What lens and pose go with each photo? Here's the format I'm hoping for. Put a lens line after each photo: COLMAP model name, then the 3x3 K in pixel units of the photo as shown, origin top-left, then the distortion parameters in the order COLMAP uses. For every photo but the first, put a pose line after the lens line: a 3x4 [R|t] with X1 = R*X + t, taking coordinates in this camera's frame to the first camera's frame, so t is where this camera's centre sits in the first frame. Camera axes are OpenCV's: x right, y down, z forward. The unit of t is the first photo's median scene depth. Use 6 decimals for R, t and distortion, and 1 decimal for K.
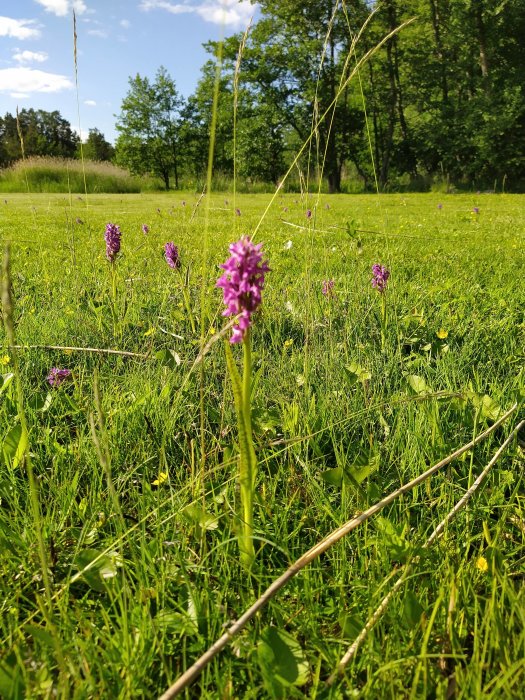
lens RADIAL K [[511.9, 0, 262.5], [0, 511.9, 350.0], [0, 0, 1]] dist [-0.046705, 0.000048]
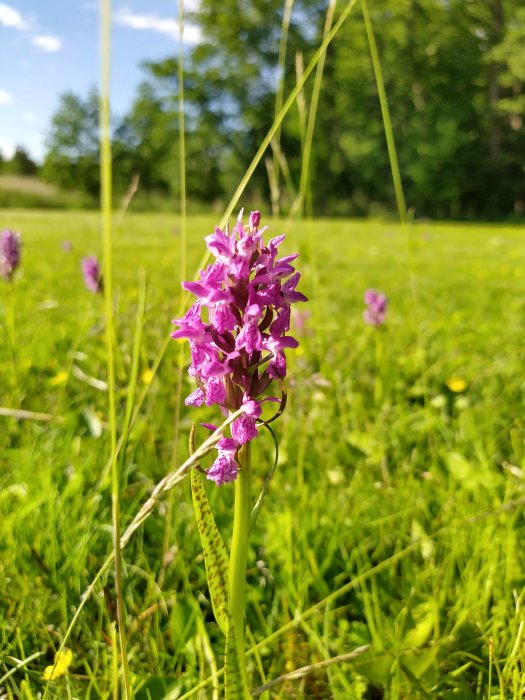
lens RADIAL K [[511.9, 0, 262.5], [0, 511.9, 350.0], [0, 0, 1]] dist [-0.046705, 0.000048]
pose [[0.991439, 0.004497, 0.130492, -0.028974], [0.002218, 0.998683, -0.051267, -0.037241], [-0.130551, 0.051117, 0.990123, 0.238472]]
